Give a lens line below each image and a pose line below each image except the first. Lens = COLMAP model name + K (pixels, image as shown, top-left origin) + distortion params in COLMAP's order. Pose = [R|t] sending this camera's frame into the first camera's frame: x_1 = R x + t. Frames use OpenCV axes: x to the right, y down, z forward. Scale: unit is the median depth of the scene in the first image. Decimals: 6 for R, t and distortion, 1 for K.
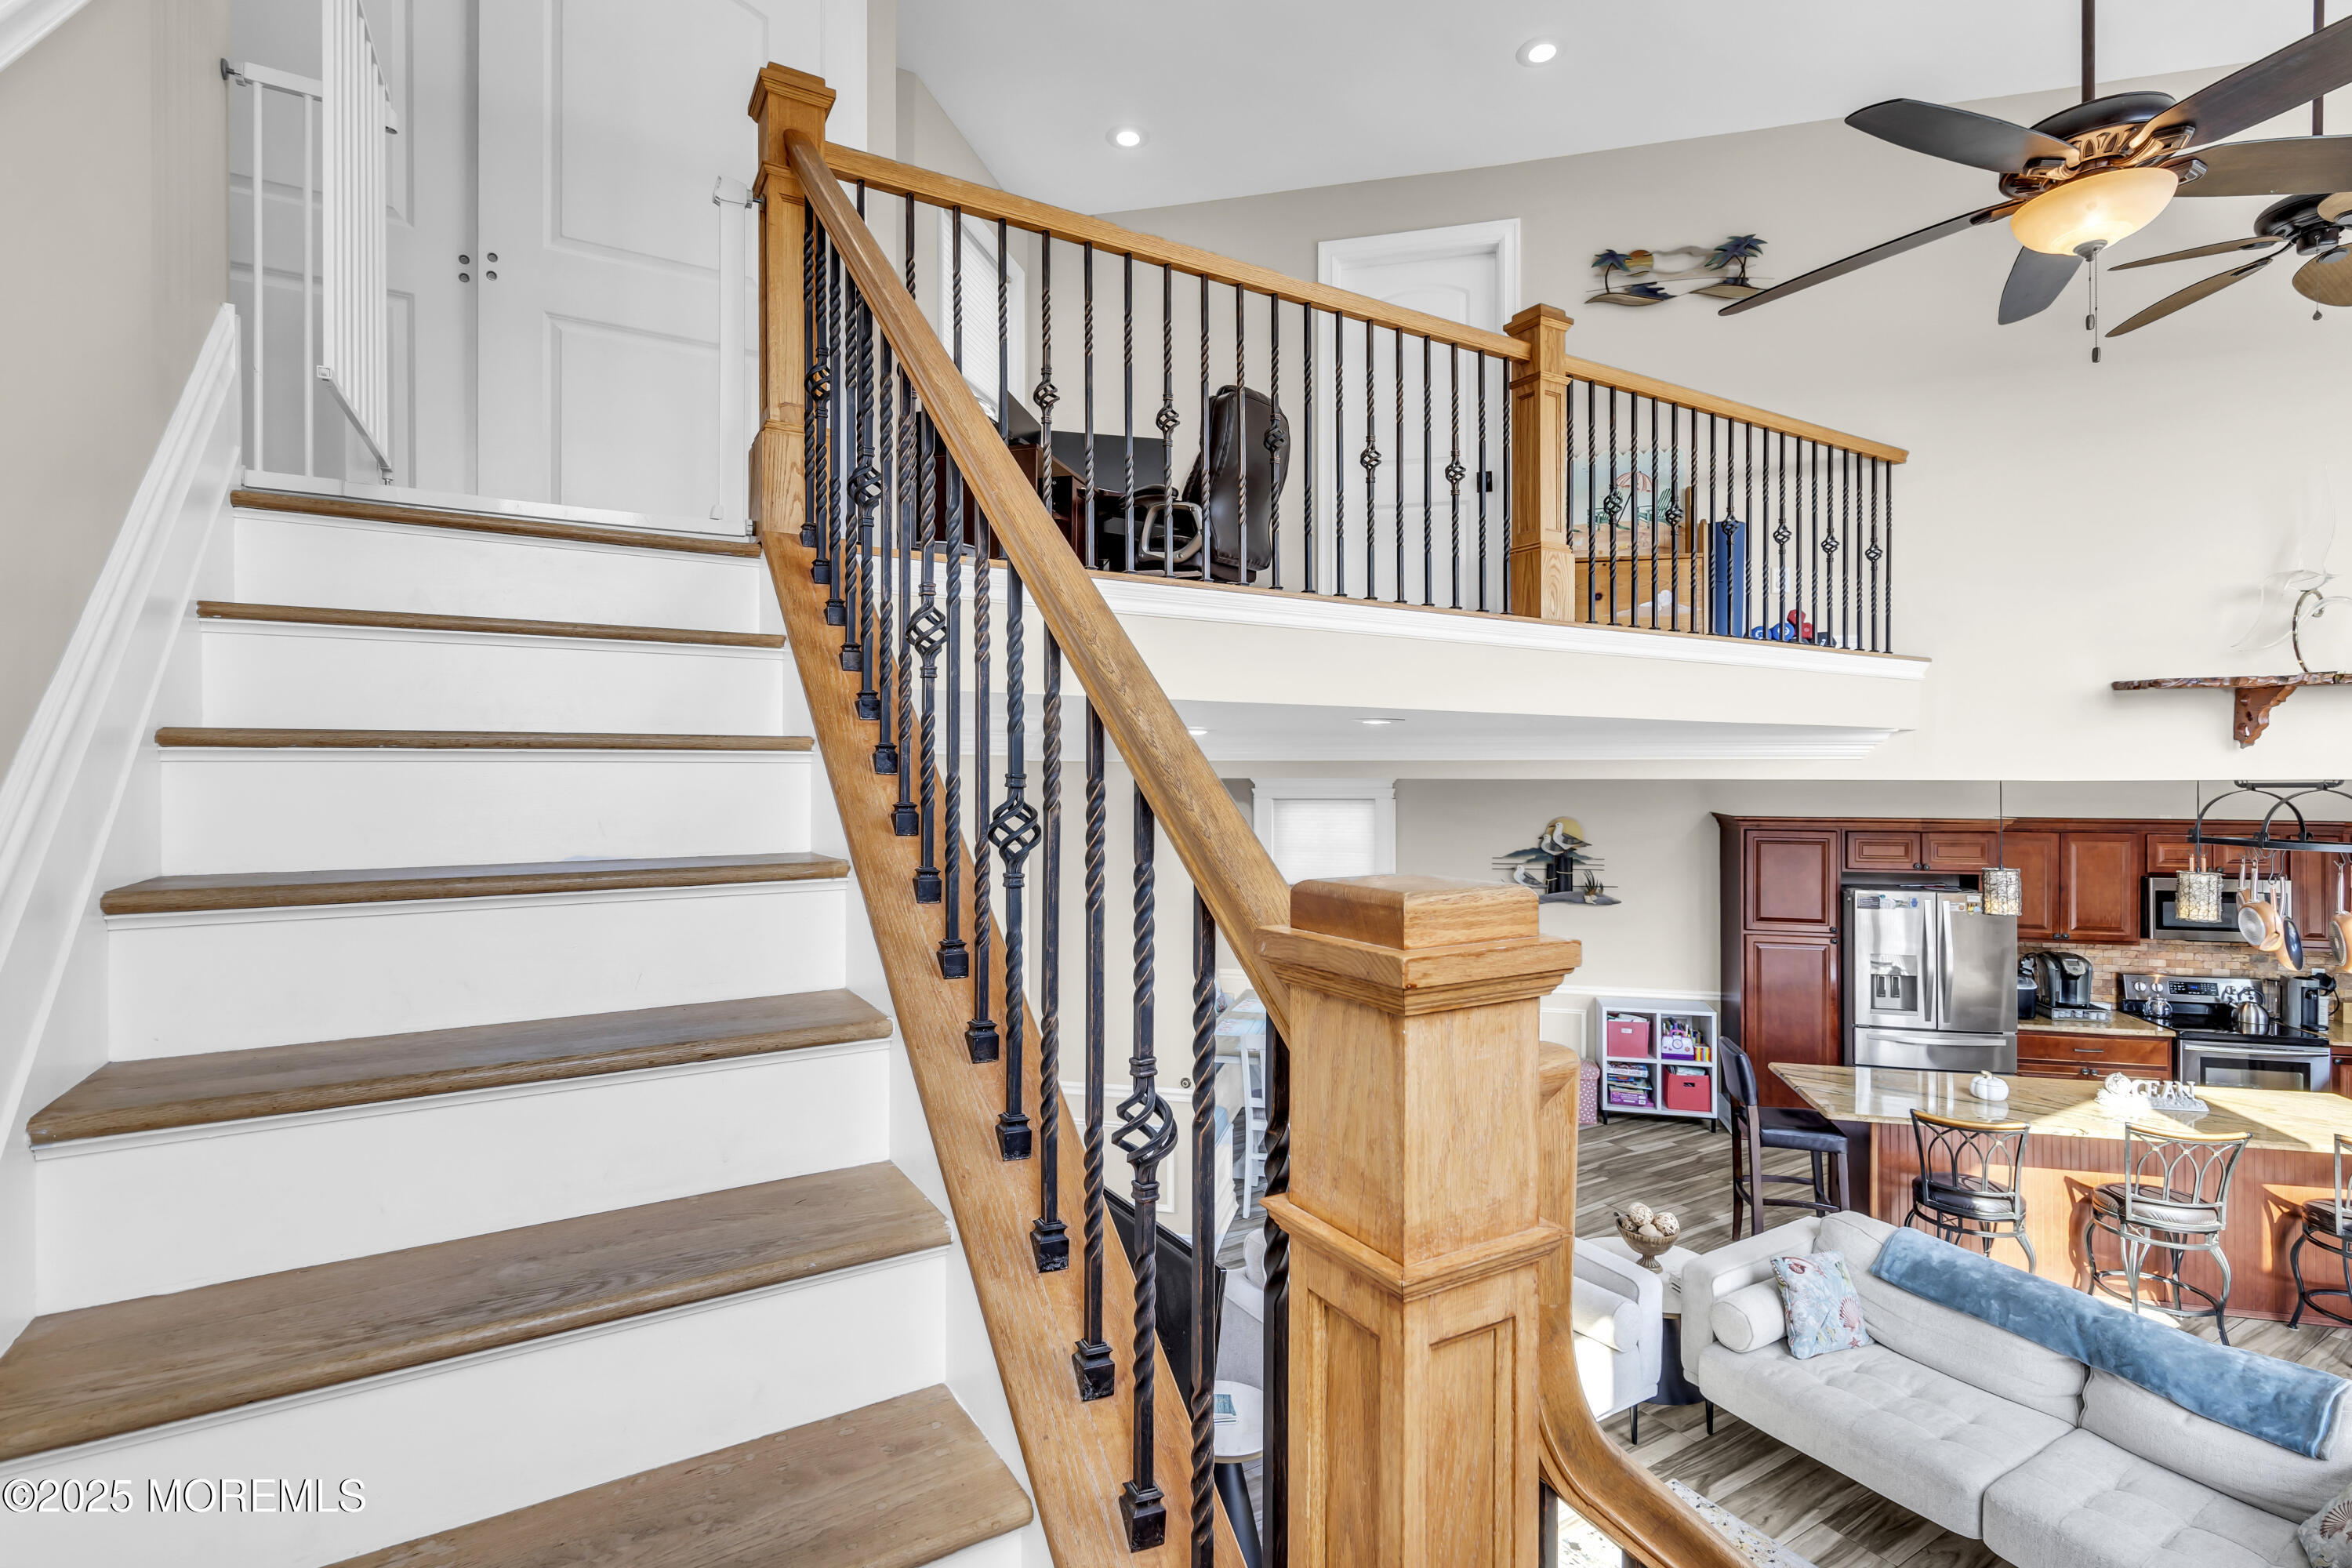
lens RADIAL K [[1066.6, 0, 1173.6], [0, 1066.6, 770.4], [0, 0, 1]] dist [0.001678, 0.000453]
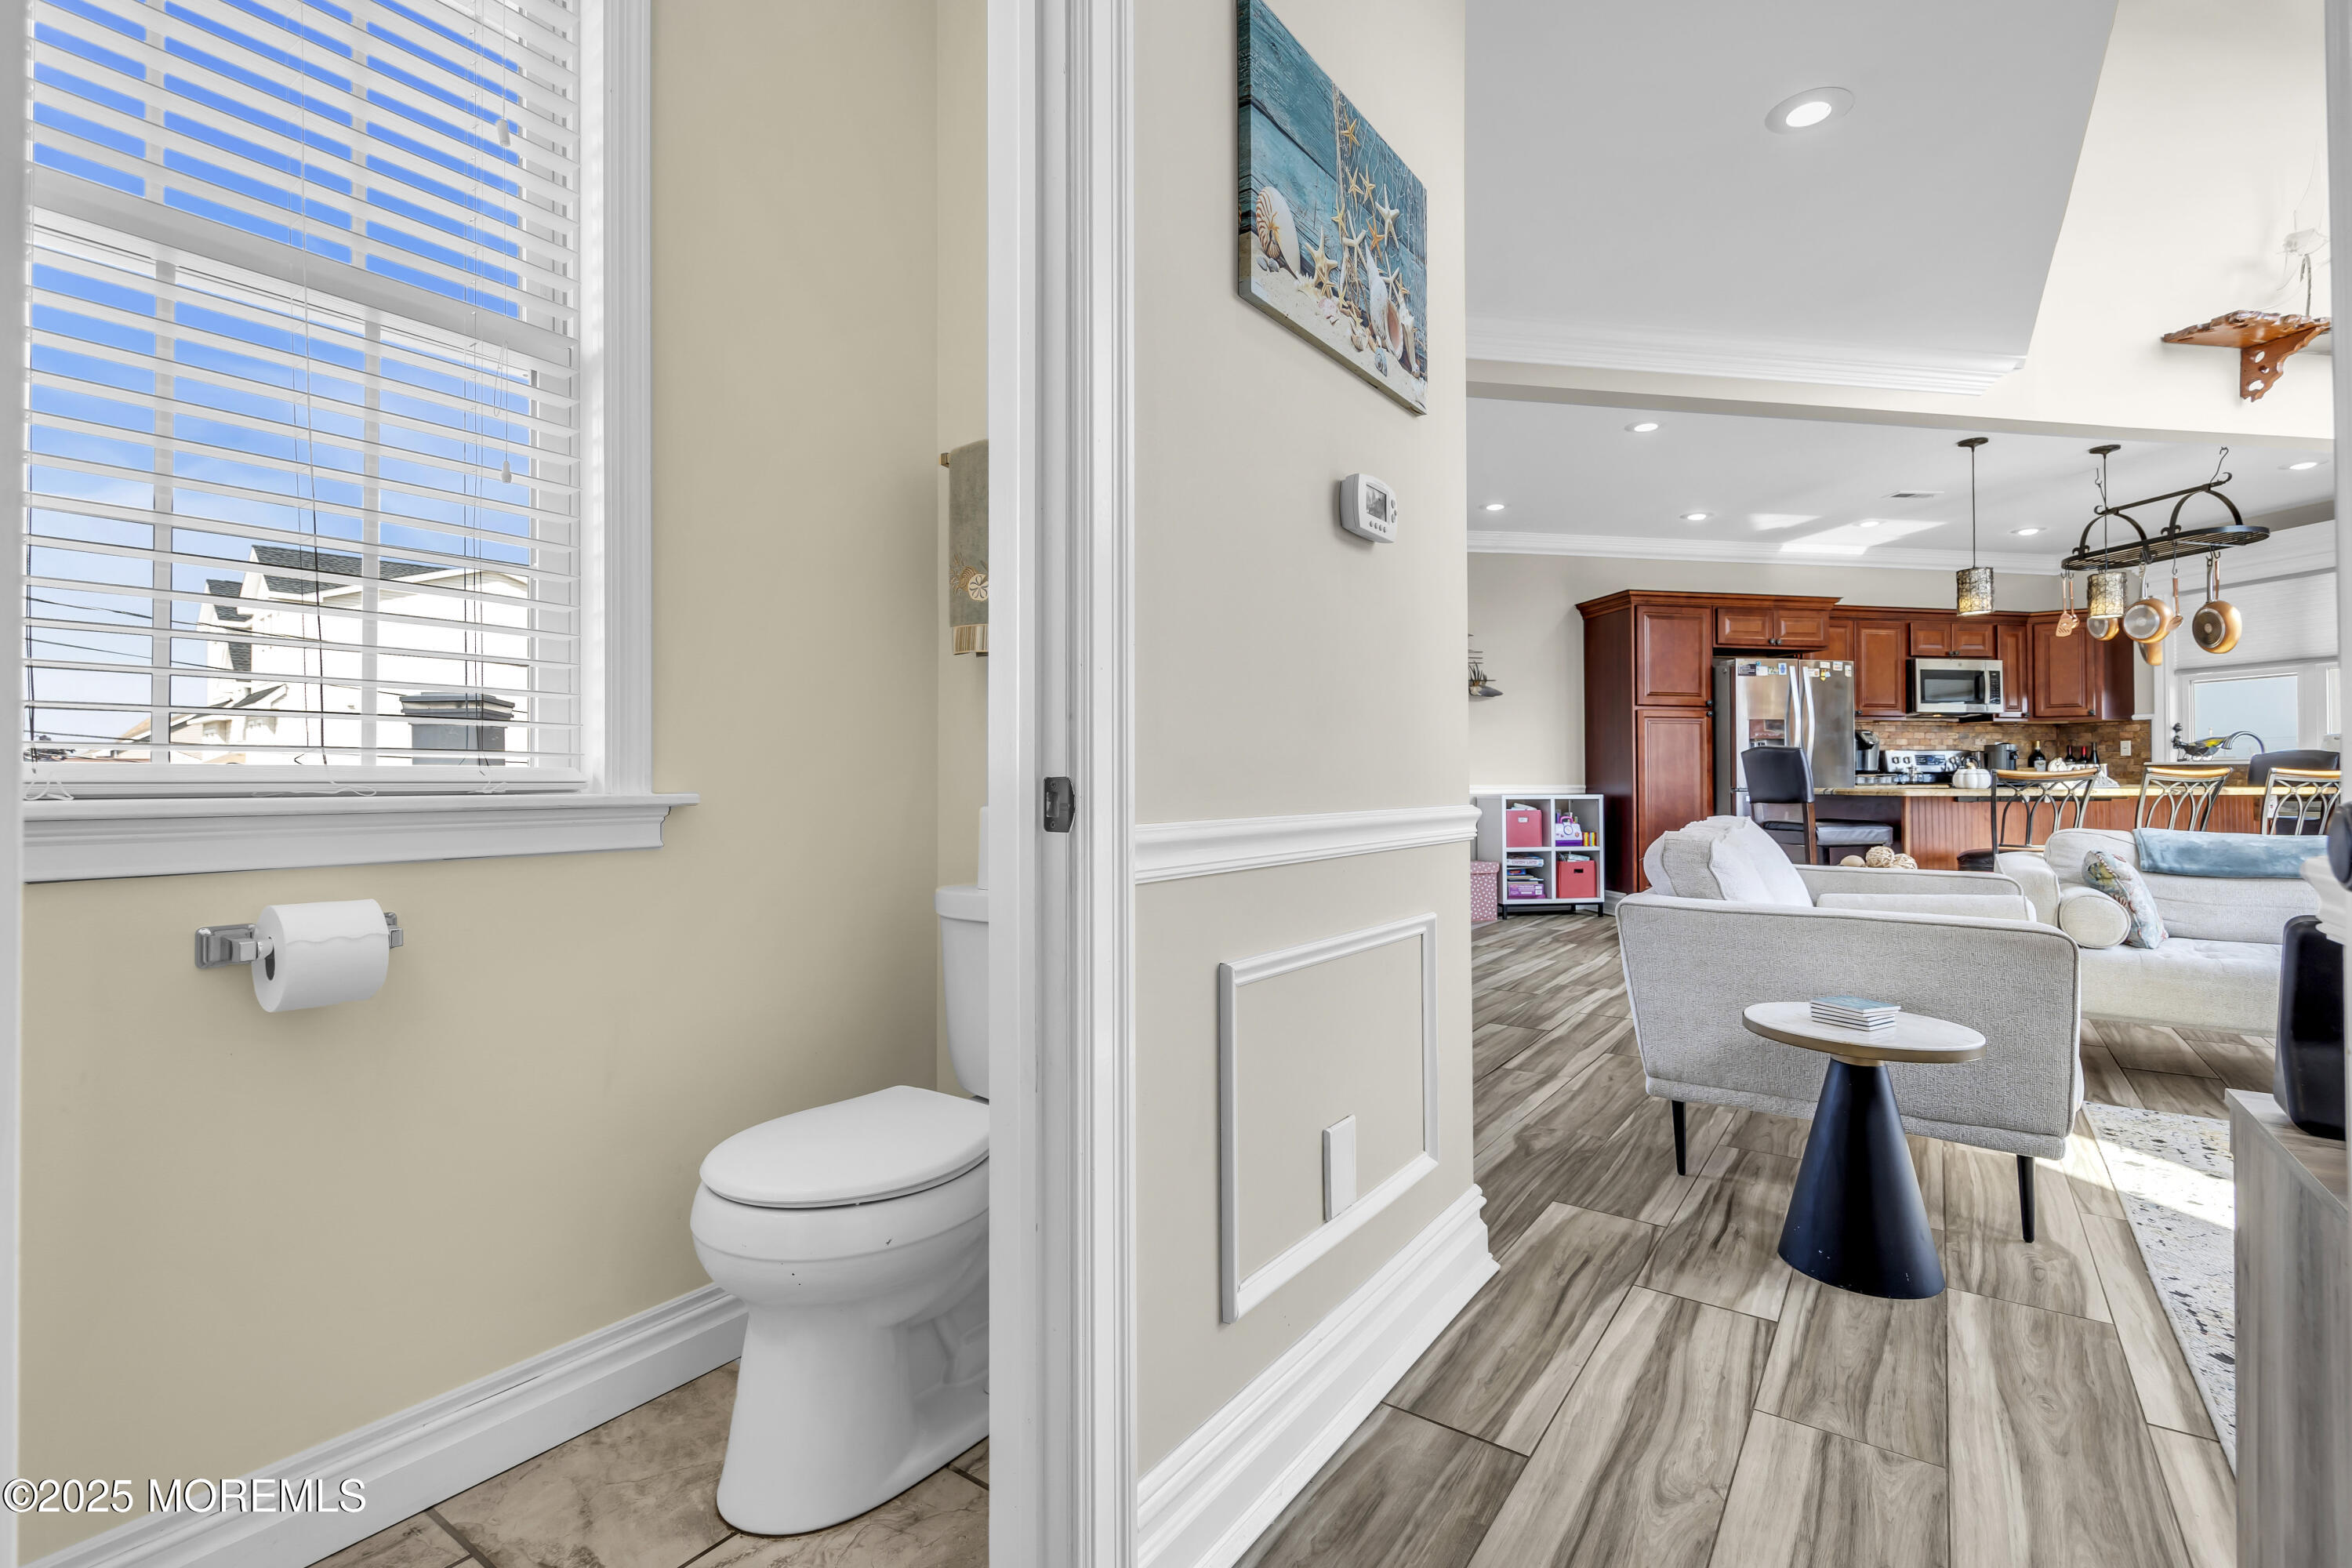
lens RADIAL K [[1066.6, 0, 1173.6], [0, 1066.6, 770.4], [0, 0, 1]] dist [0.001678, 0.000453]
pose [[0.911285, 0.003082, 0.411765, -0.268301], [0.000623, 0.999961, -0.008863, 0.222449], [-0.411776, 0.008333, 0.911247, 0.279030]]
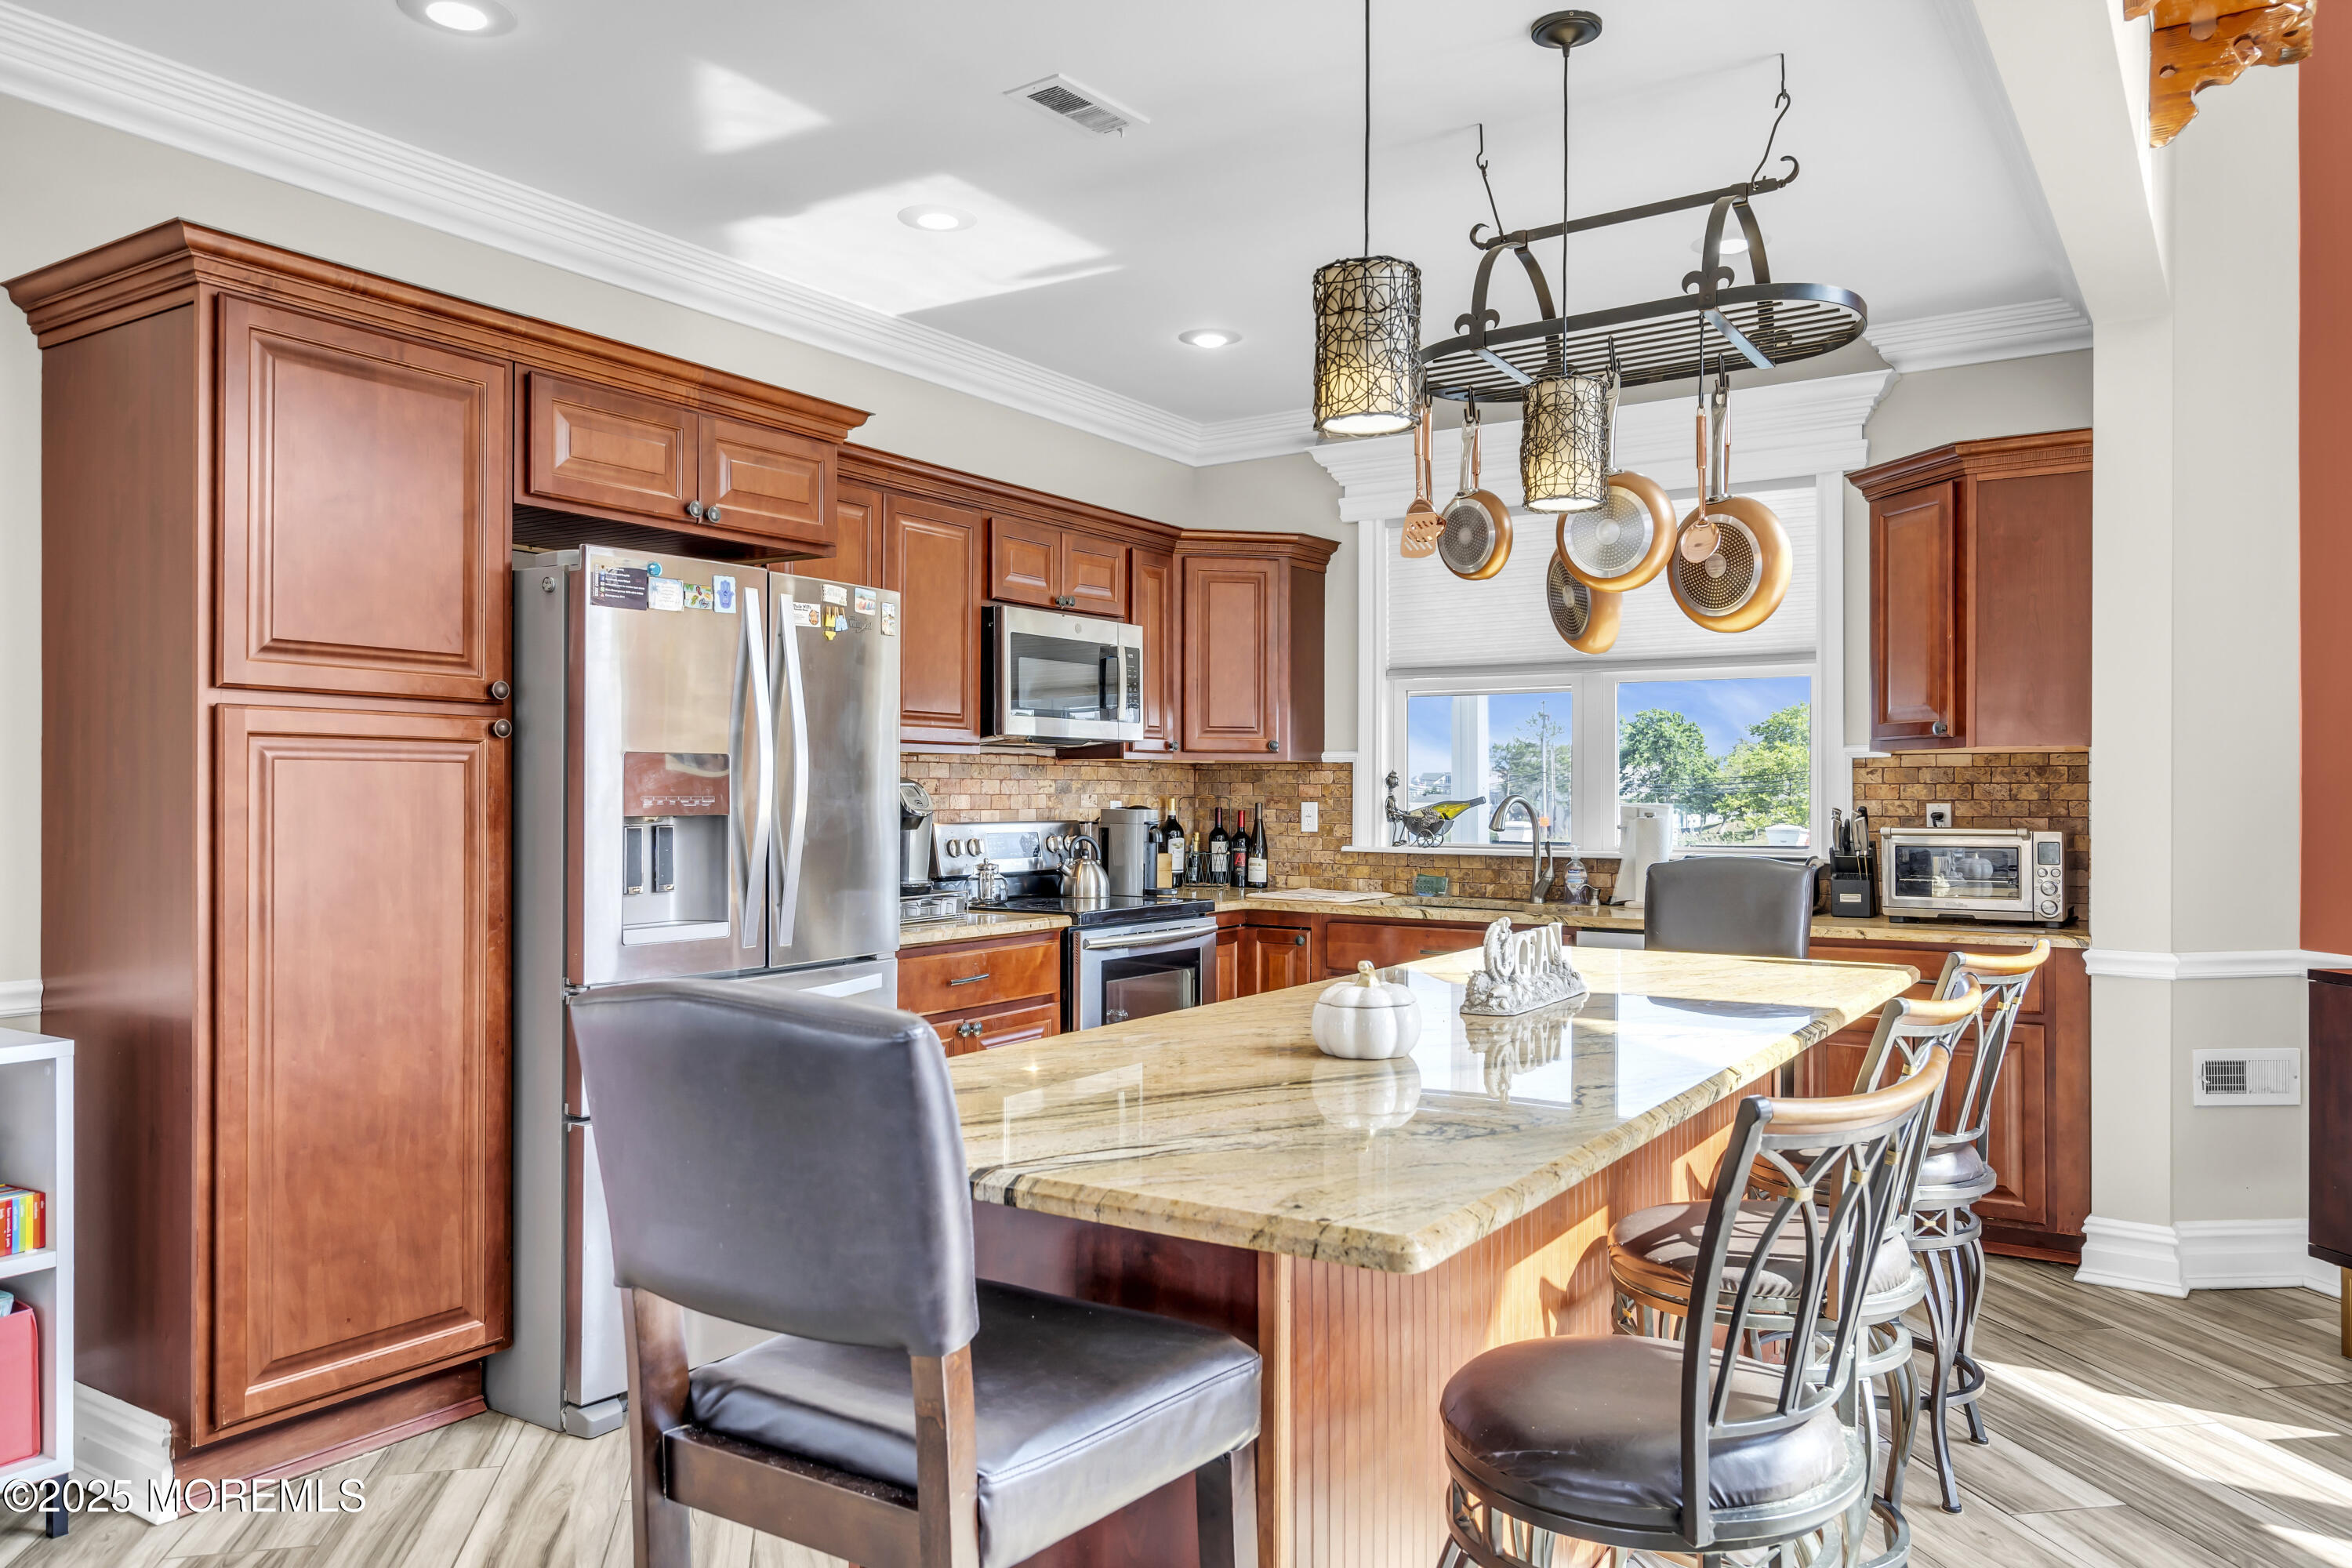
lens RADIAL K [[1648.6, 0, 1176.0], [0, 1648.6, 784.0], [0, 0, 1]] dist [0.005700, 0.000359]
pose [[0.325193, 0.006051, 0.945628, 0.244752], [-0.002277, 0.999982, -0.005616, 0.177493], [-0.945645, -0.000327, 0.325201, 0.669132]]
